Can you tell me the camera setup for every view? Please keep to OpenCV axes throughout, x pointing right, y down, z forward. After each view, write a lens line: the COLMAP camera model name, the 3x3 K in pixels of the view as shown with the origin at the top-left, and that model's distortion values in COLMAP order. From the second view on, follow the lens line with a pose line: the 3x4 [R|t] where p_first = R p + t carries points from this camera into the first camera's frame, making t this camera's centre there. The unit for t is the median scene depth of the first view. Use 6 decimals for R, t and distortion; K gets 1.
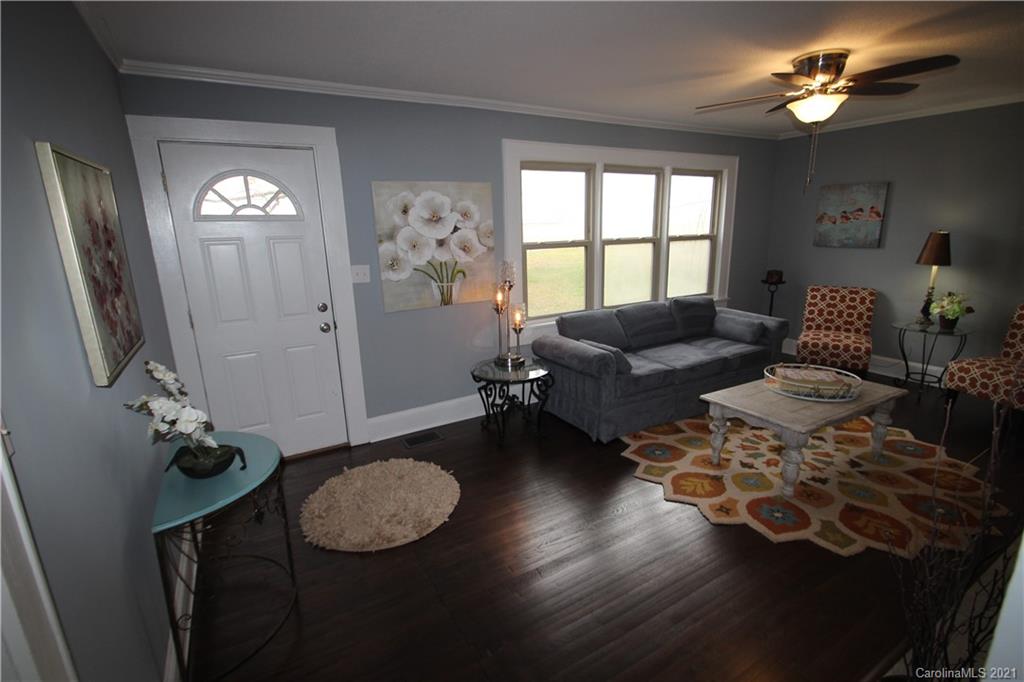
lens RADIAL K [[476.6, 0, 515.3], [0, 476.6, 345.8], [0, 0, 1]] dist [0.010022, -0.015707]
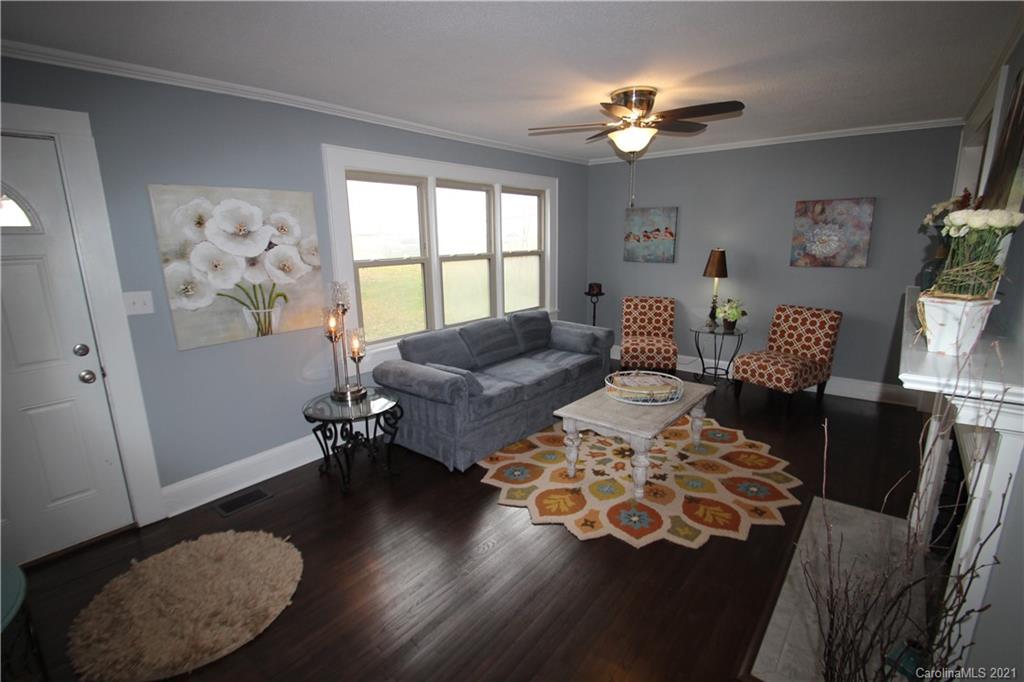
lens RADIAL K [[476.6, 0, 515.3], [0, 476.6, 345.8], [0, 0, 1]] dist [0.010022, -0.015707]
pose [[0.934084, -0.067226, 0.350668, -0.030062], [0.075656, 0.997080, -0.010380, -0.026797], [-0.348946, 0.036226, 0.936442, 0.066788]]
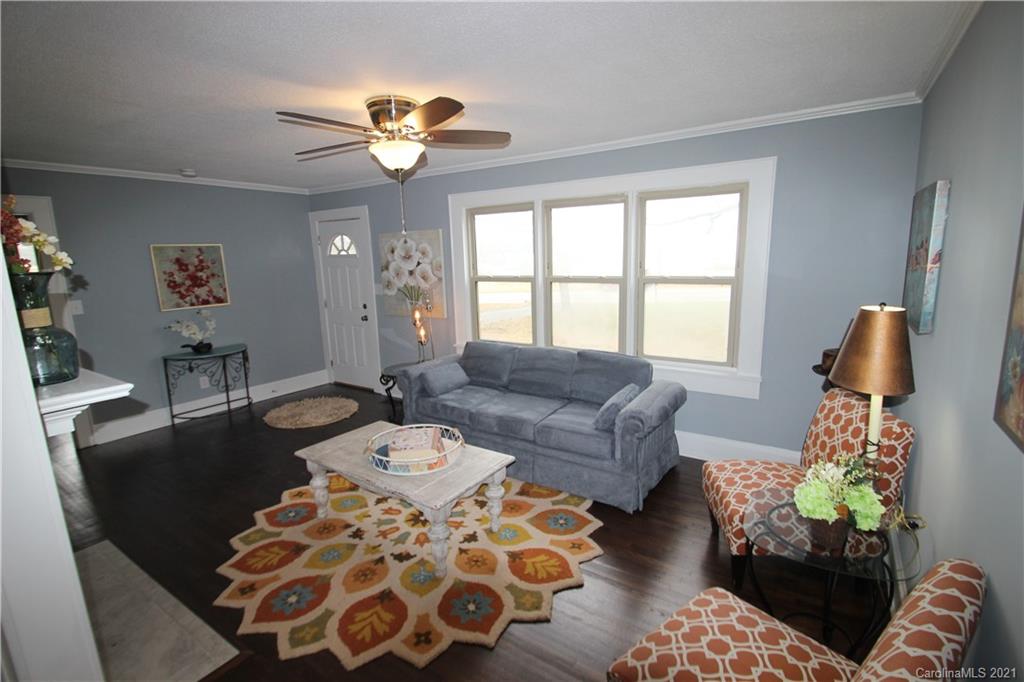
lens RADIAL K [[470.4, 0, 512.0], [0, 470.4, 341.0], [0, 0, 1]] dist [0.001511, -0.014304]
pose [[0.445319, 0.177185, -0.877665, 1.297624], [-0.205224, 0.974327, 0.092571, -0.214876], [0.871535, 0.138894, 0.470249, 0.642397]]
